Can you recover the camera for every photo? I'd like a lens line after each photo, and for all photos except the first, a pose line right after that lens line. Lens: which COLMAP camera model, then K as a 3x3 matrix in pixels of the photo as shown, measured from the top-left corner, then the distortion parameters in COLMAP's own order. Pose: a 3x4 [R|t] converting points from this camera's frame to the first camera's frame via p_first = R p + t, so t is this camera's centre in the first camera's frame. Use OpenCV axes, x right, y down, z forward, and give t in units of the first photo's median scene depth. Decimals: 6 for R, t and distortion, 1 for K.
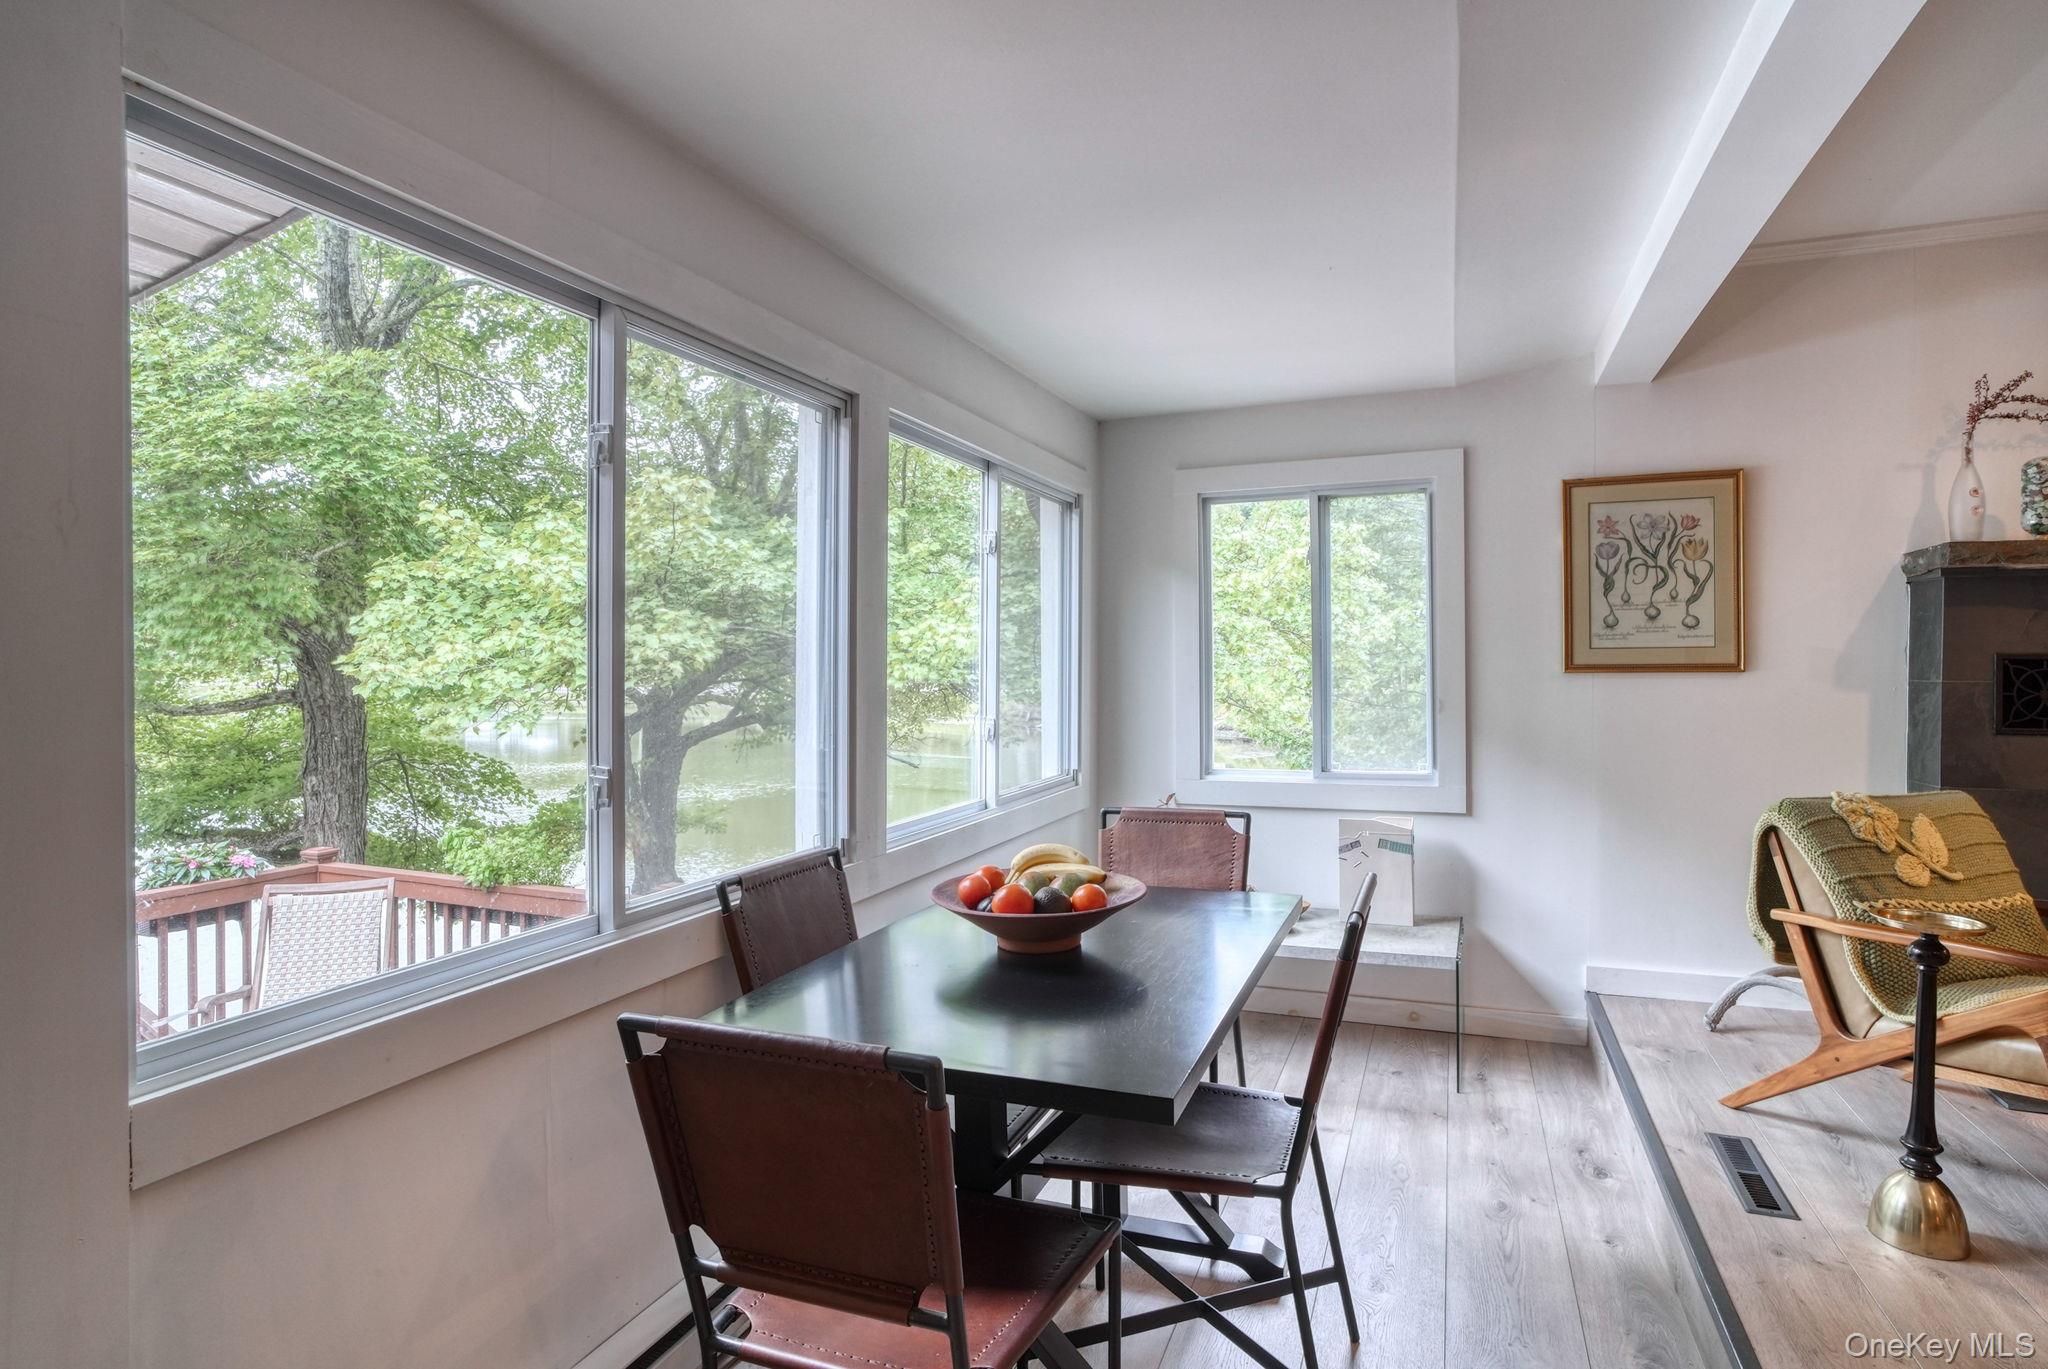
lens RADIAL K [[1064.0, 0, 1037.0], [0, 1064.0, 645.2], [0, 0, 1]] dist [-0.036061, 0.024838]
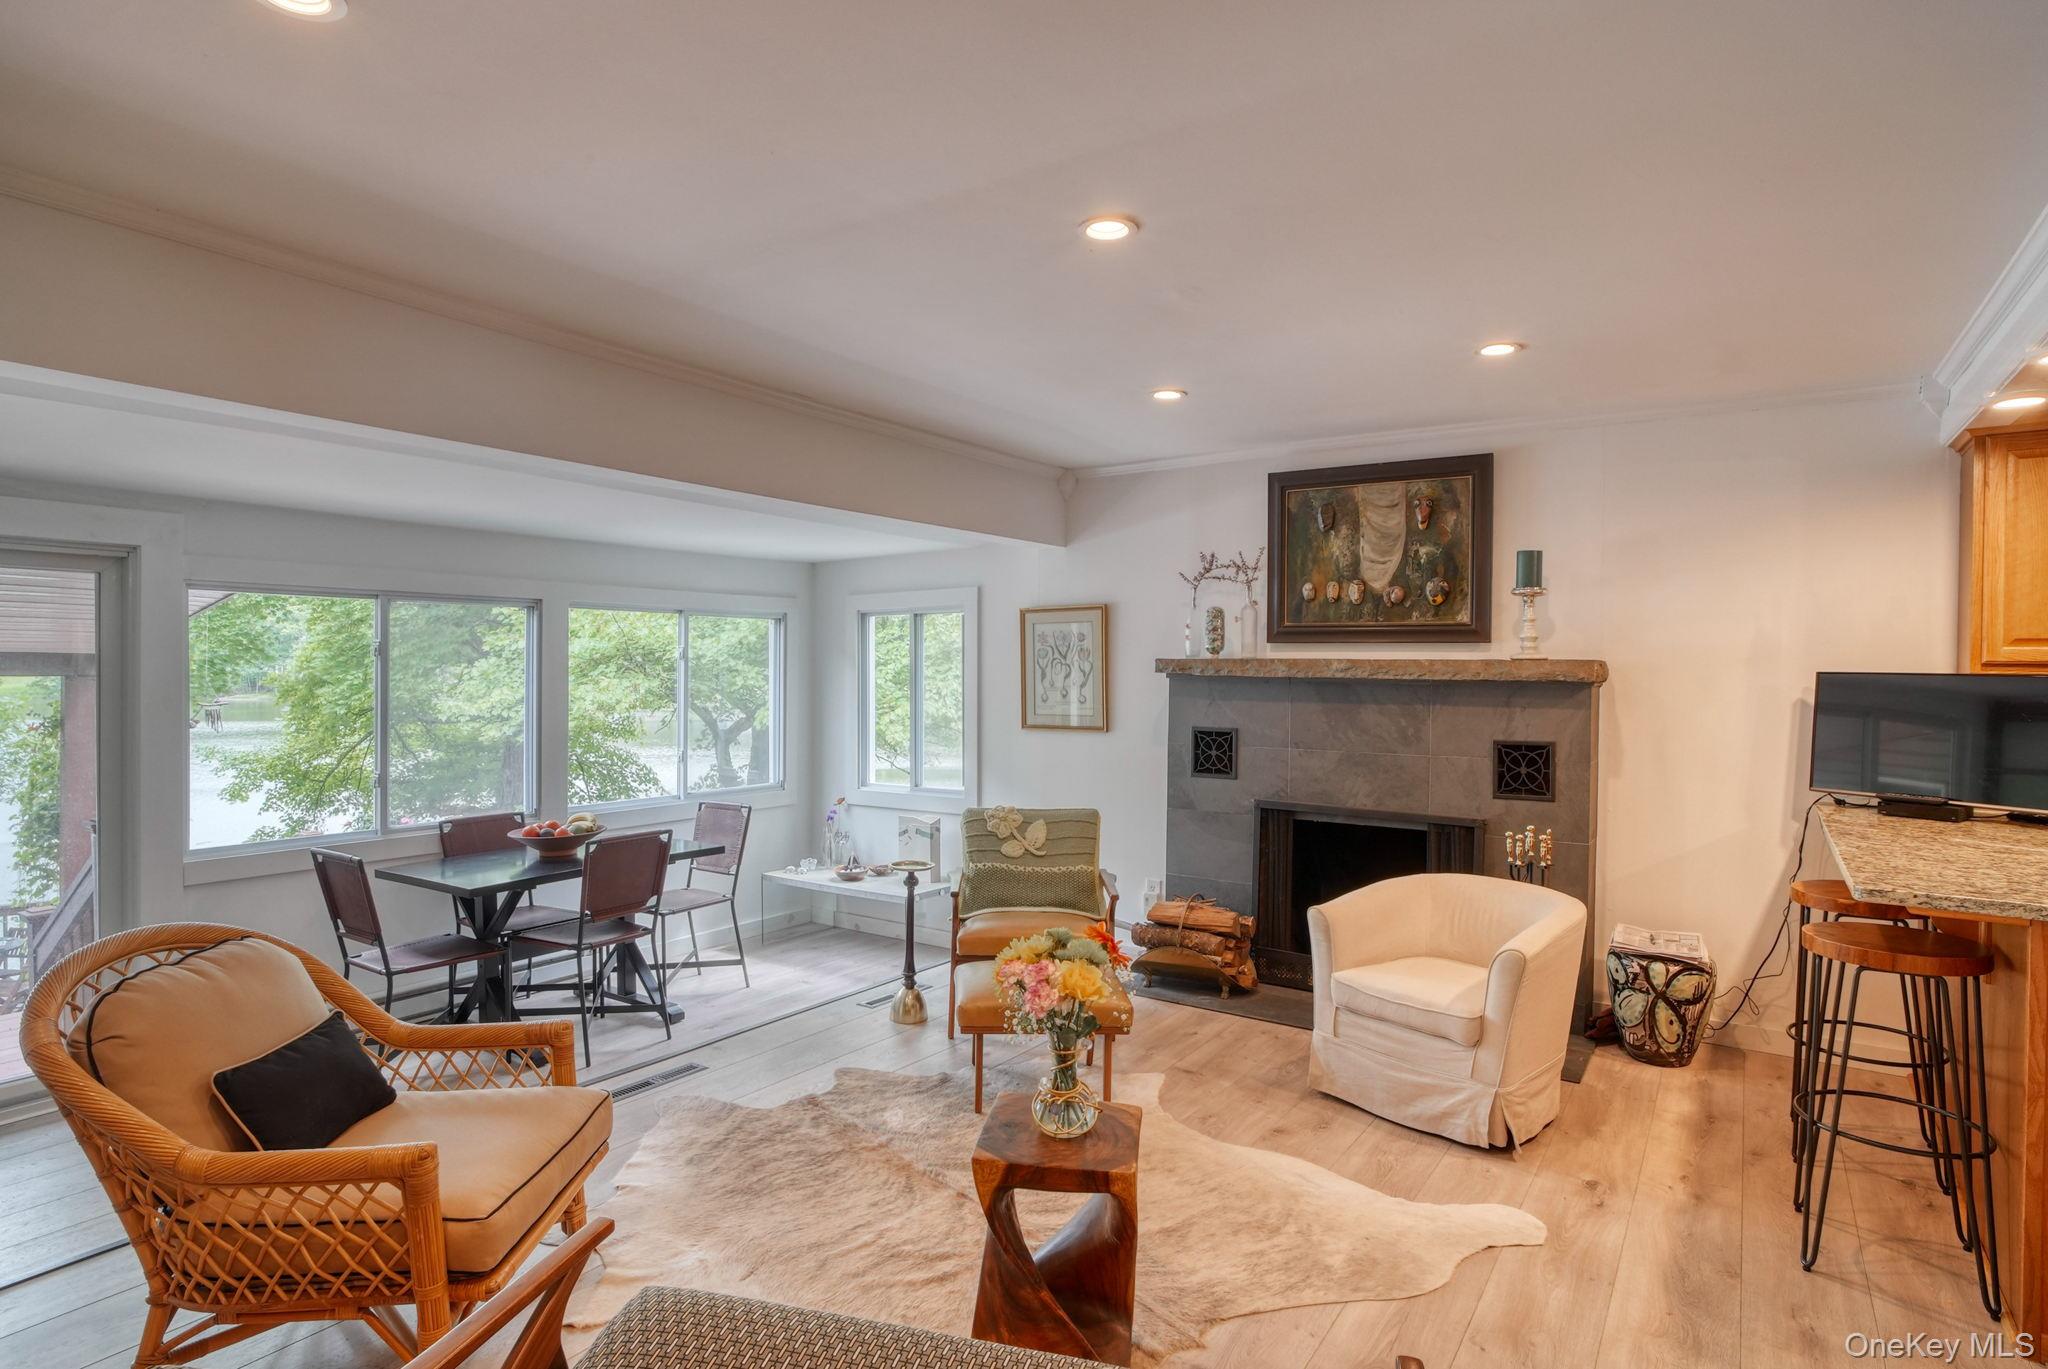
lens RADIAL K [[1138.2, 0, 1026.0], [0, 1138.2, 671.9], [0, 0, 1]] dist [-0.016637, 0.030434]
pose [[0.962829, 0.005392, -0.270057, 0.991306], [0.001235, 0.999702, 0.024365, -0.104702], [0.270108, -0.023793, 0.962536, -0.659300]]
